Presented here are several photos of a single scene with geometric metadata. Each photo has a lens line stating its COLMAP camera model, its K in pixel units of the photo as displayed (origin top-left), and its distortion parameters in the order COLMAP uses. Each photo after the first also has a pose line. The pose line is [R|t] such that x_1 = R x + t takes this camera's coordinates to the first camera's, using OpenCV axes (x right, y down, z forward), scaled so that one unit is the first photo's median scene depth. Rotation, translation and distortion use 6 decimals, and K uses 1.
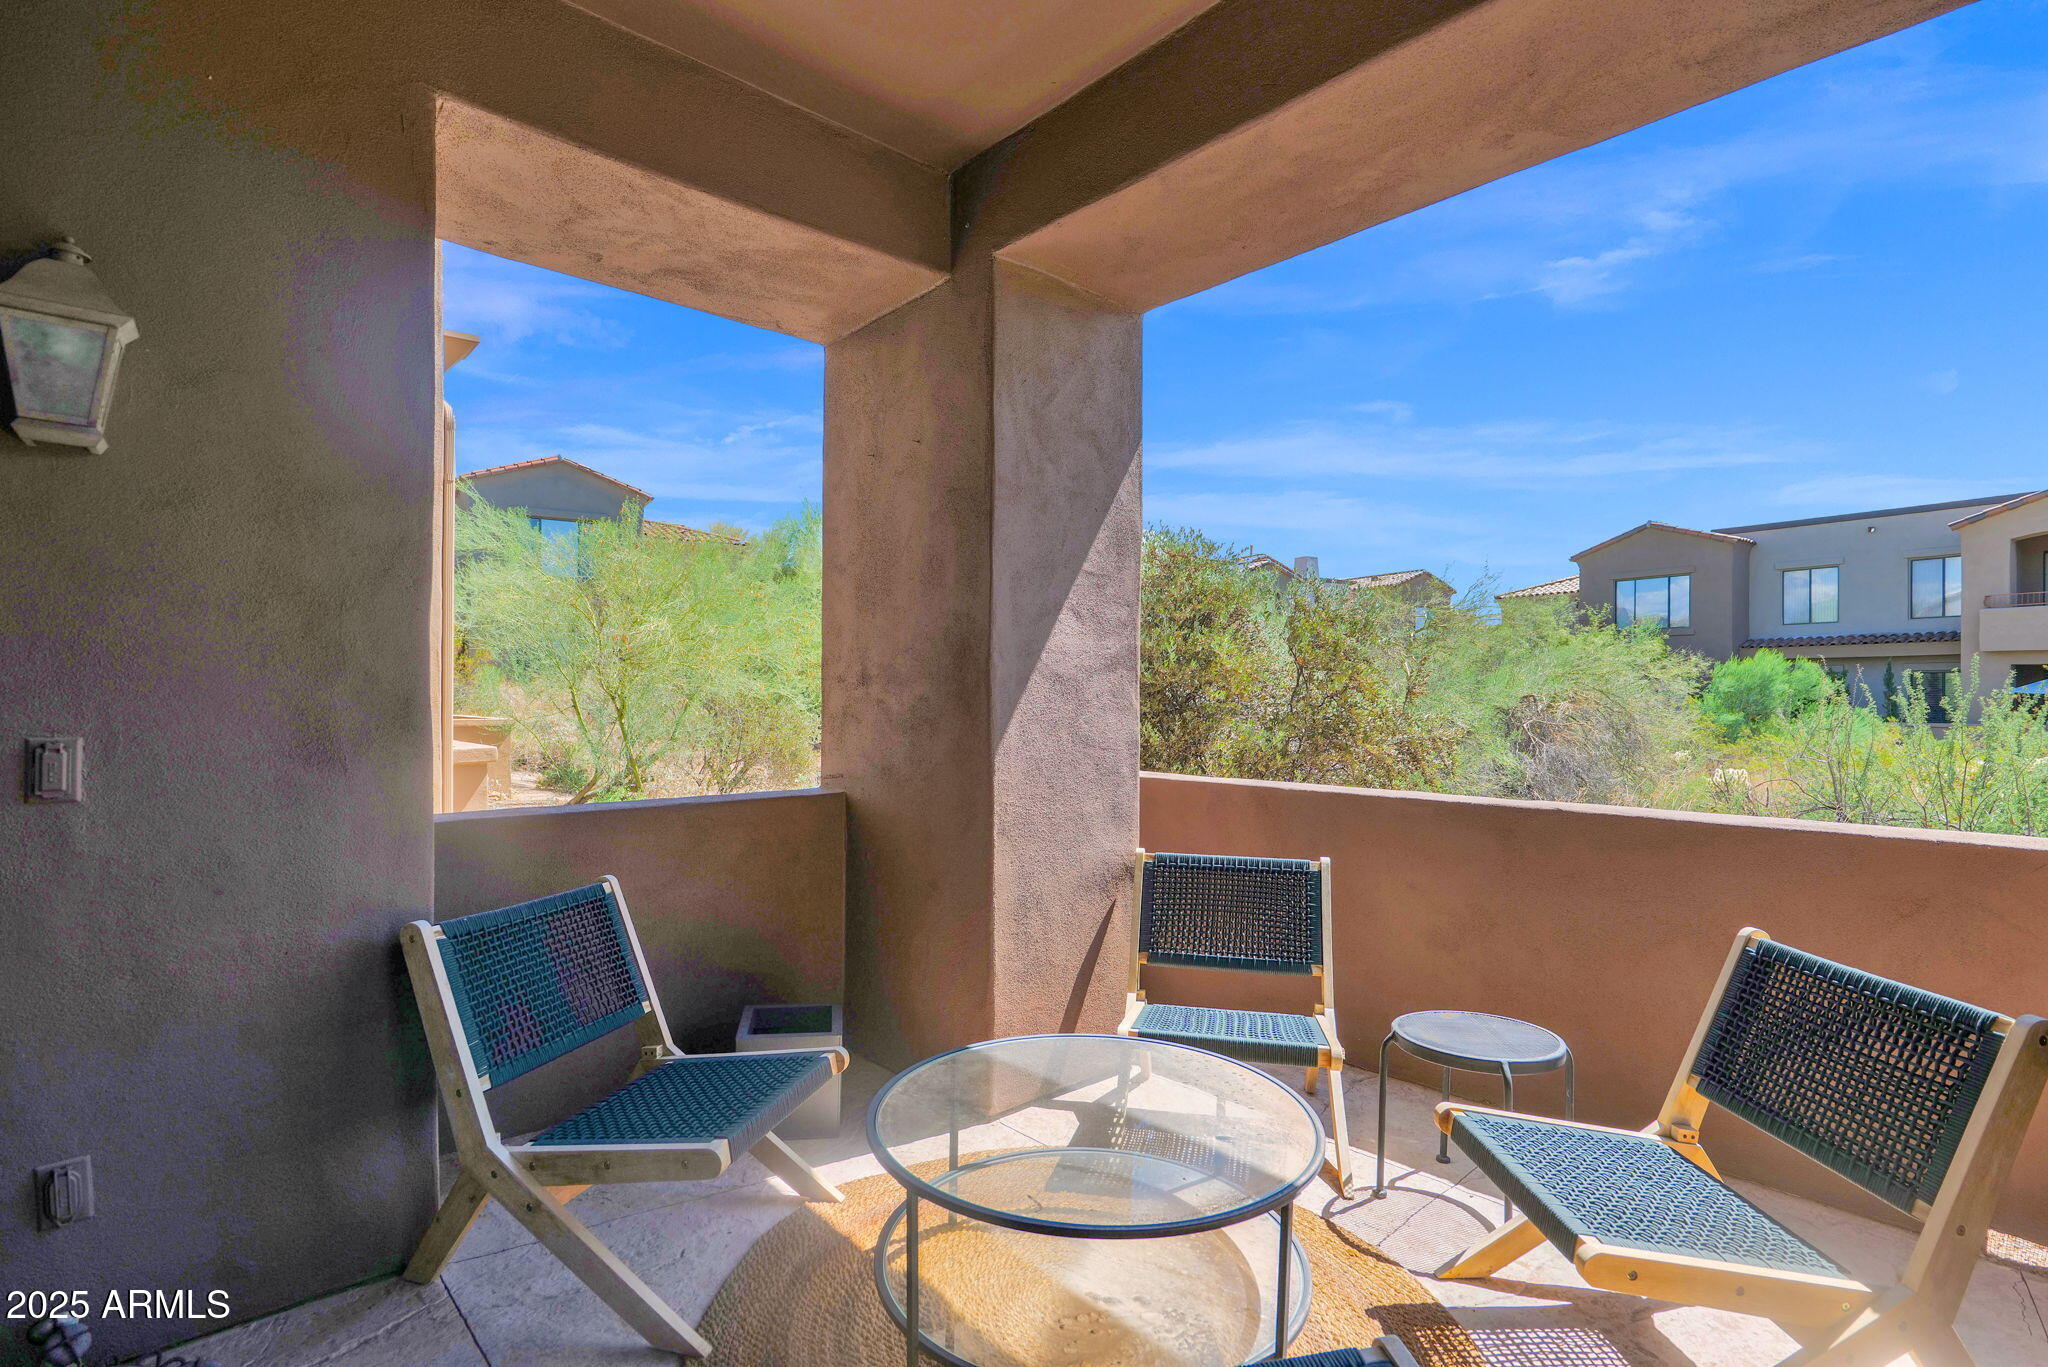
lens RADIAL K [[985.1, 0, 1026.6], [0, 985.1, 693.1], [0, 0, 1]] dist [-0.005171, -0.000624]
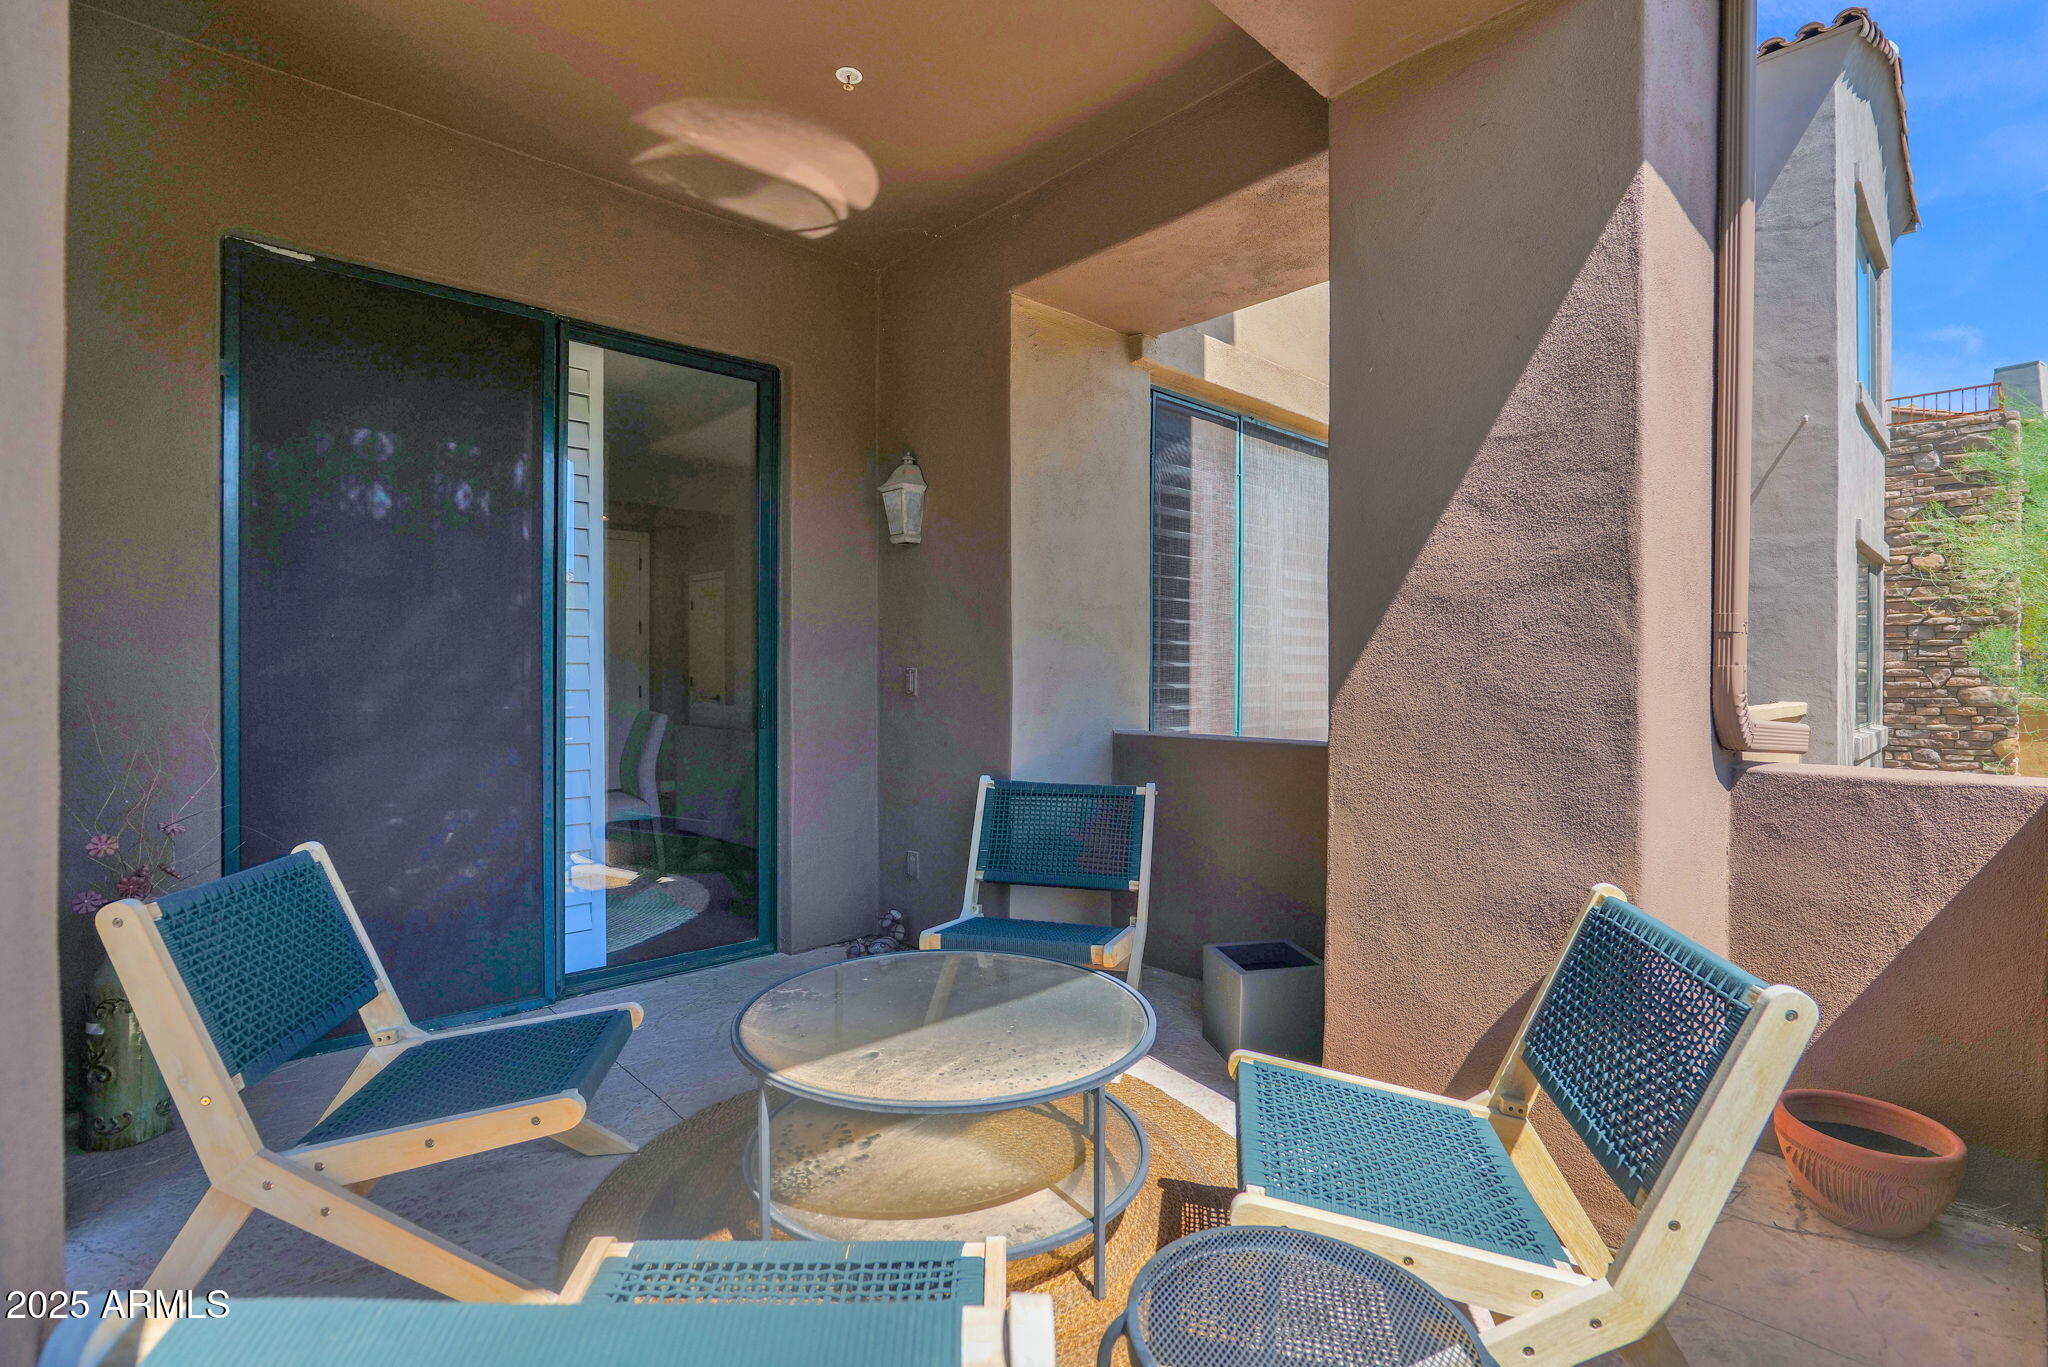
lens RADIAL K [[985.1, 0, 1026.8], [0, 985.1, 677.6], [0, 0, 1]] dist [-0.005171, -0.000624]
pose [[0.001671, -0.002045, -0.999997, 0.728873], [-0.000706, 0.999998, -0.002046, 0.039105], [0.999998, 0.000709, 0.001669, 0.691363]]
